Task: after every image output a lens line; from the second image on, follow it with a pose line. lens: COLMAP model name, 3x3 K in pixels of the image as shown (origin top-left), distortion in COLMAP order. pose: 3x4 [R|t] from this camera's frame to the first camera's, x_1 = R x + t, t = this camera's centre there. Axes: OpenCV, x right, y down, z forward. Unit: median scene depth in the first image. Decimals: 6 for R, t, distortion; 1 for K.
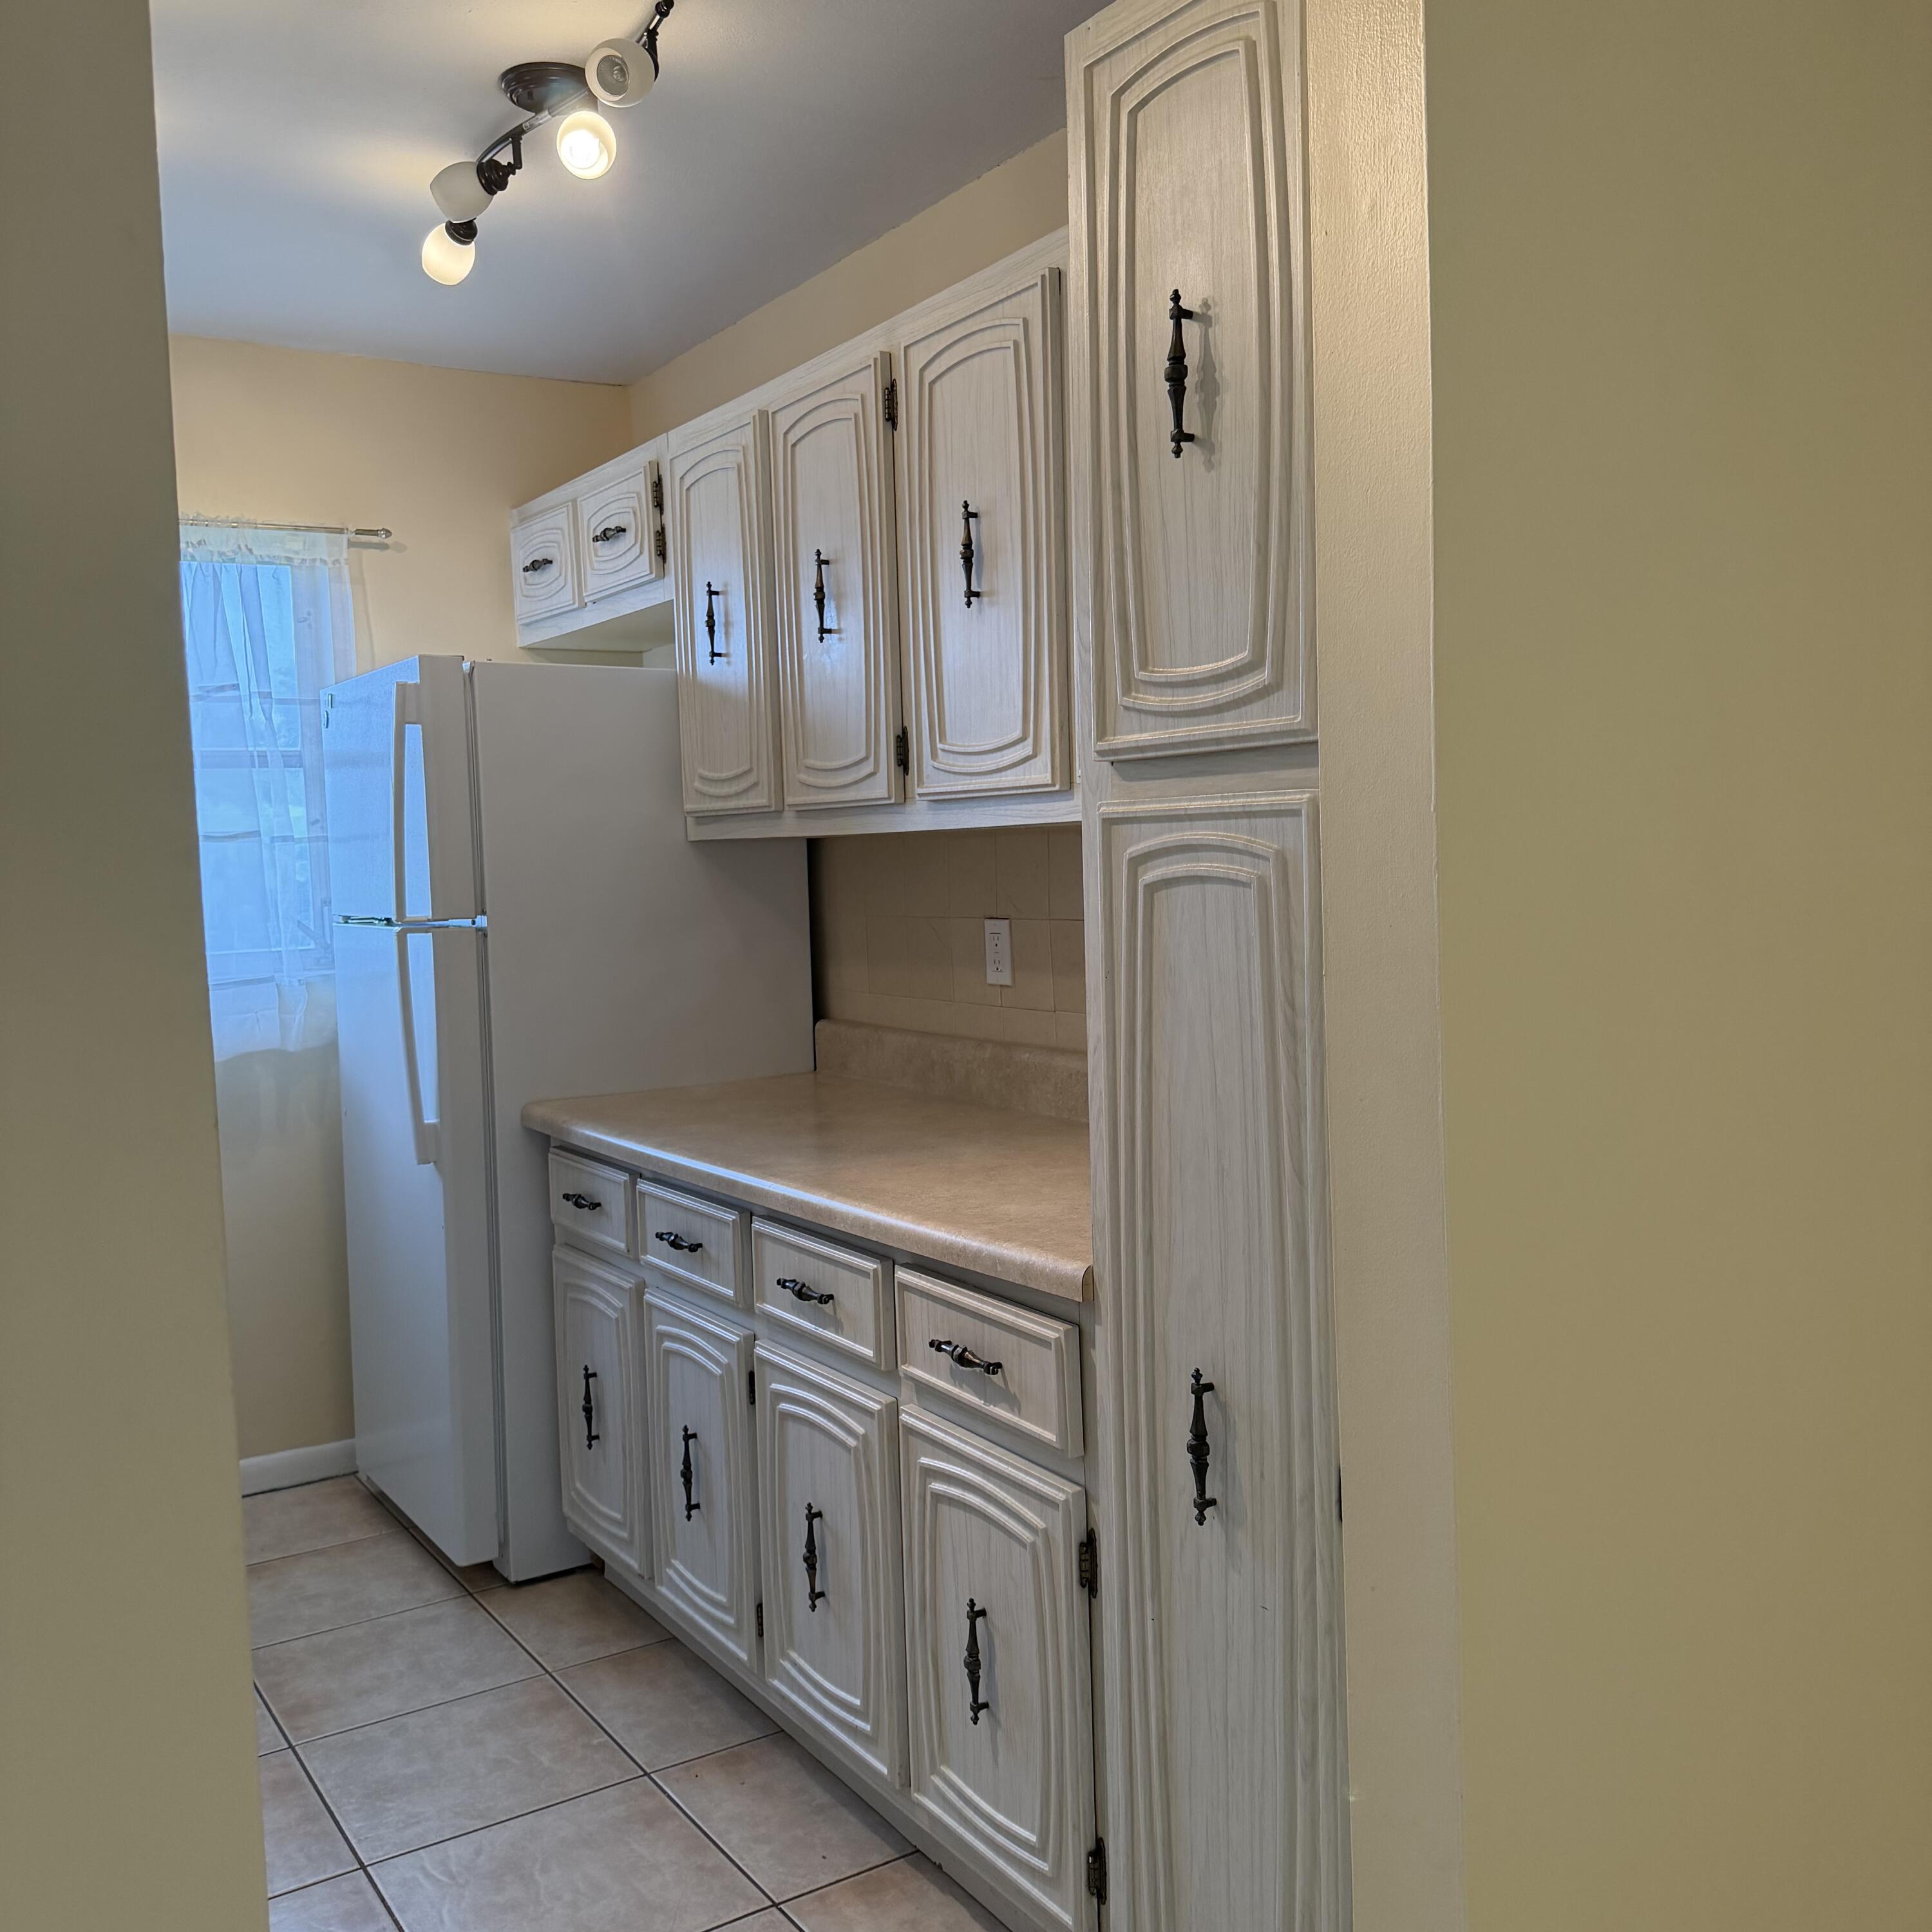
lens RADIAL K [[1794.0, 0, 955.5], [0, 1794.0, 961.7], [0, 0, 1]] dist [0.163068, -0.323501]
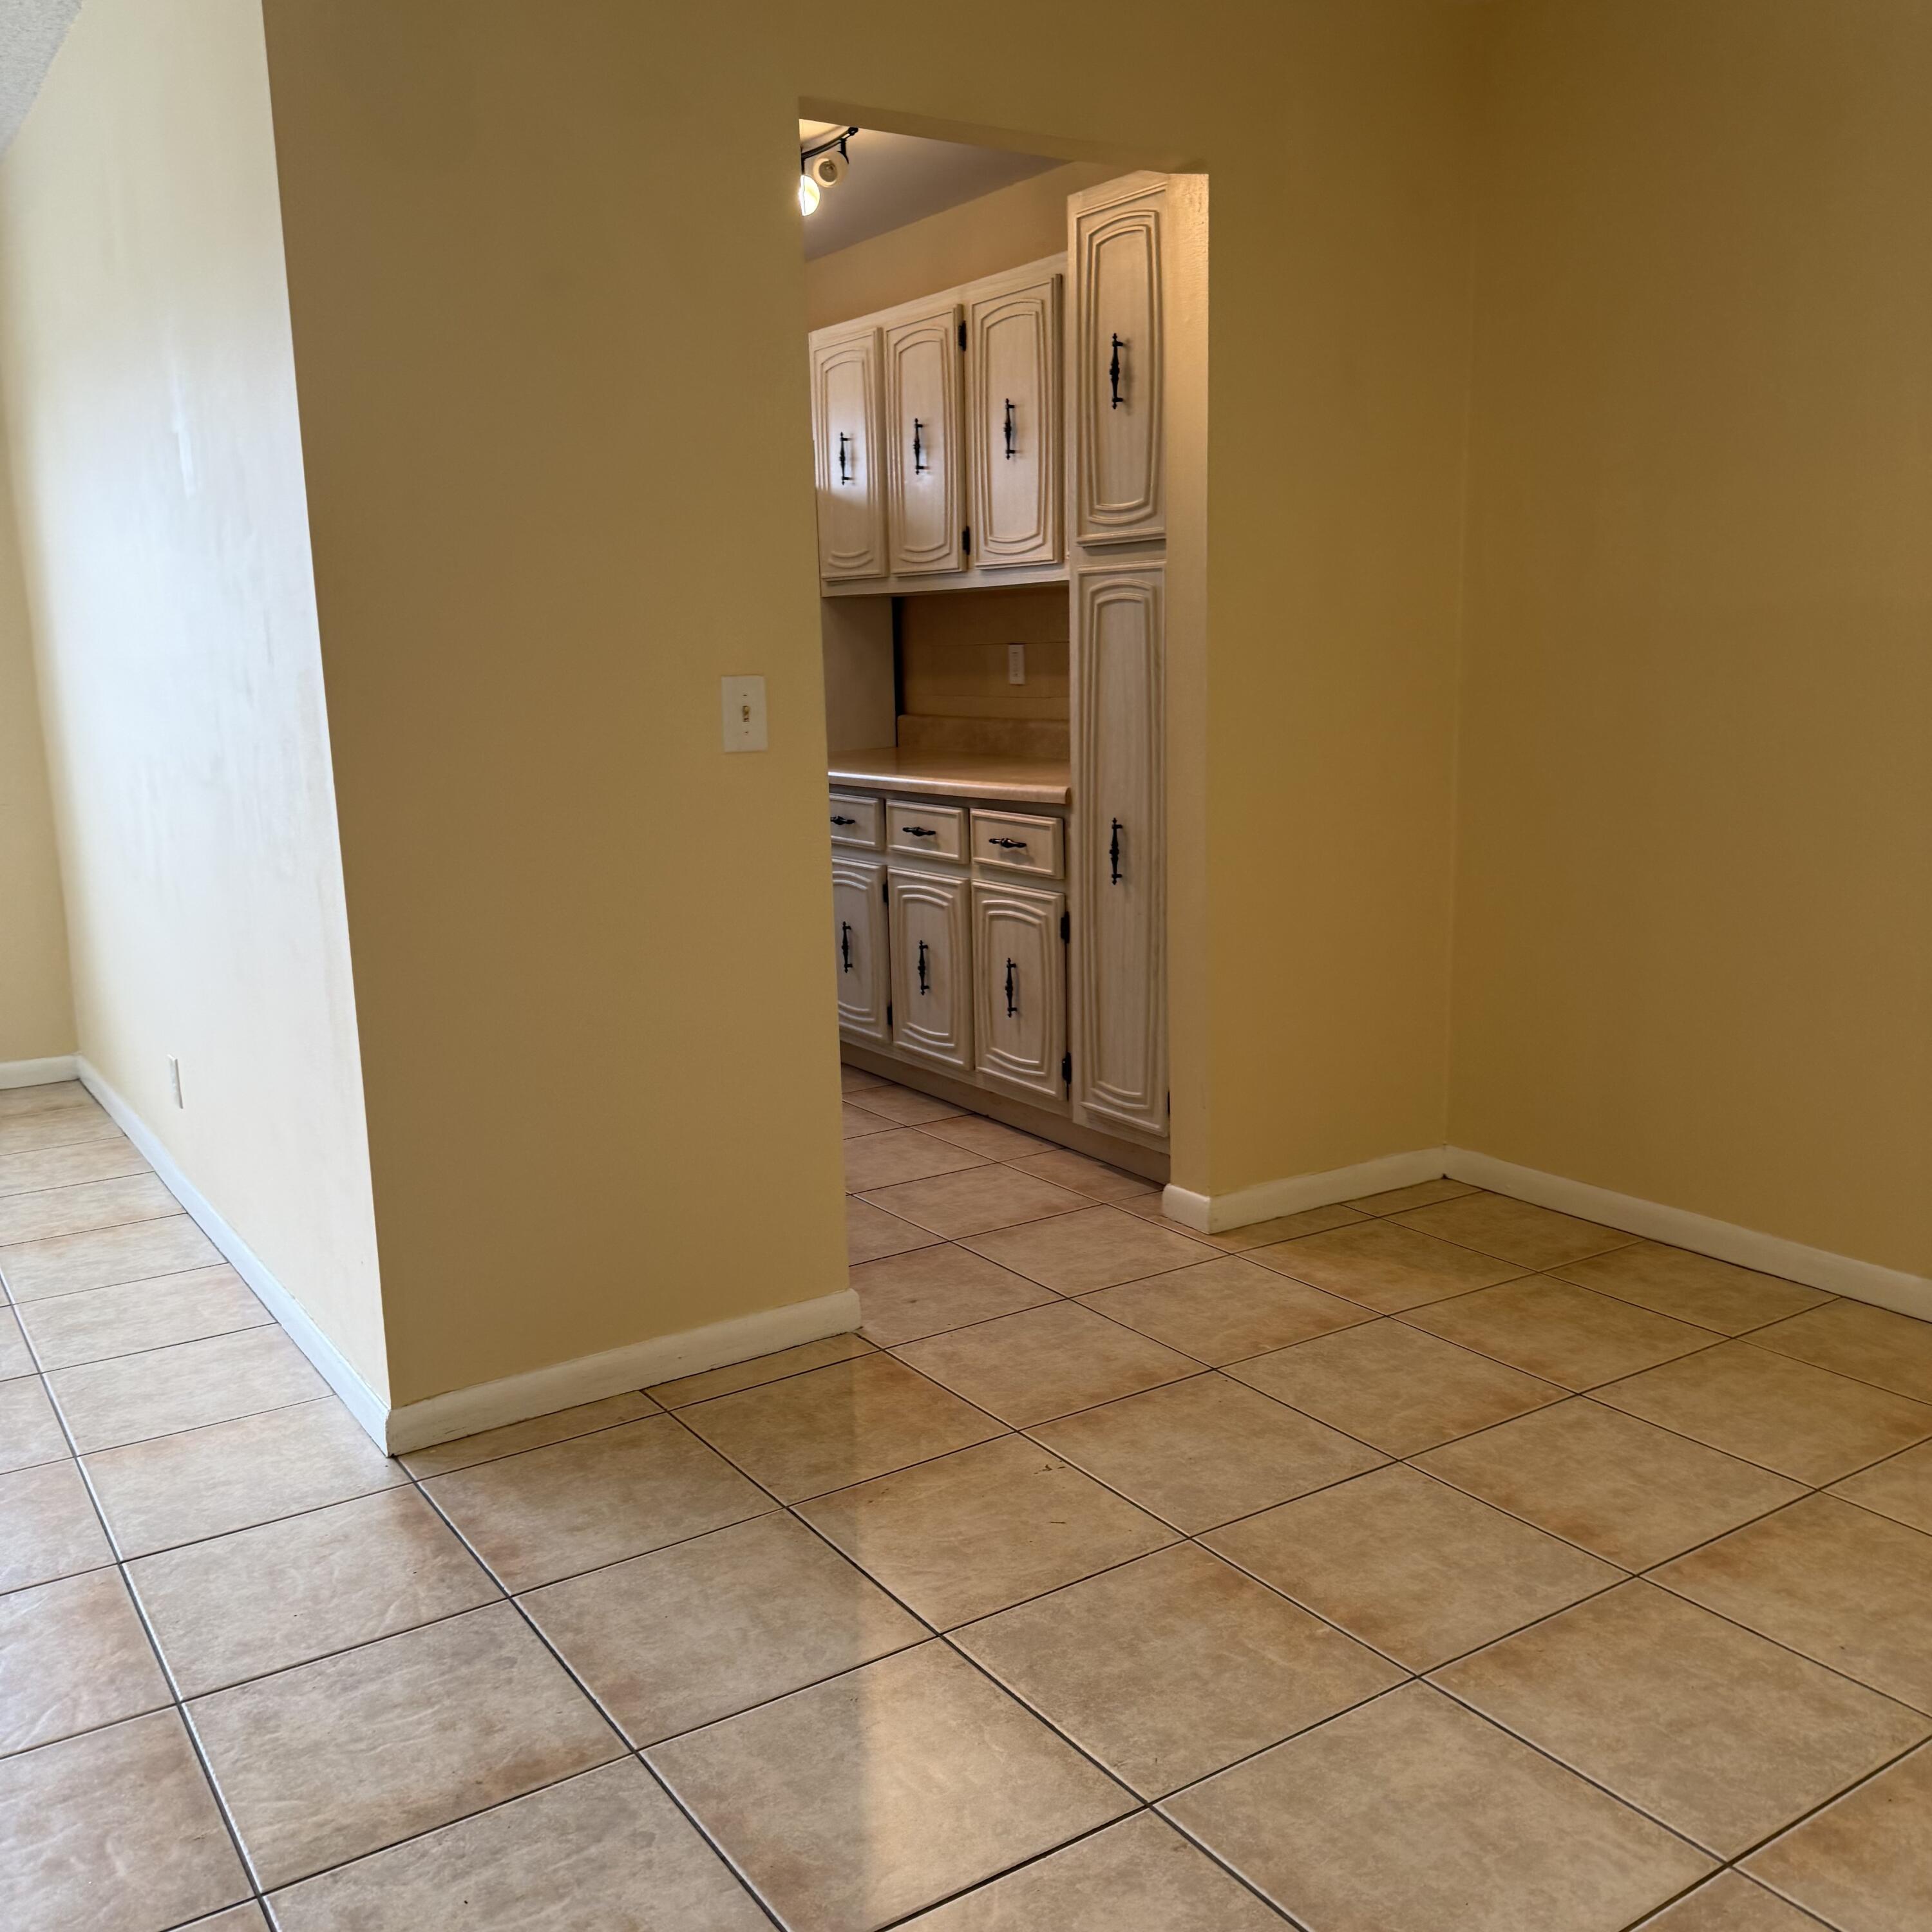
lens RADIAL K [[1794.0, 0, 955.5], [0, 1794.0, 961.7], [0, 0, 1]] dist [0.163068, -0.323501]
pose [[0.999893, 0.007481, 0.012548, -0.069306], [-0.008848, 0.993589, 0.112707, 0.107056], [-0.011624, -0.112806, 0.993549, -0.925850]]
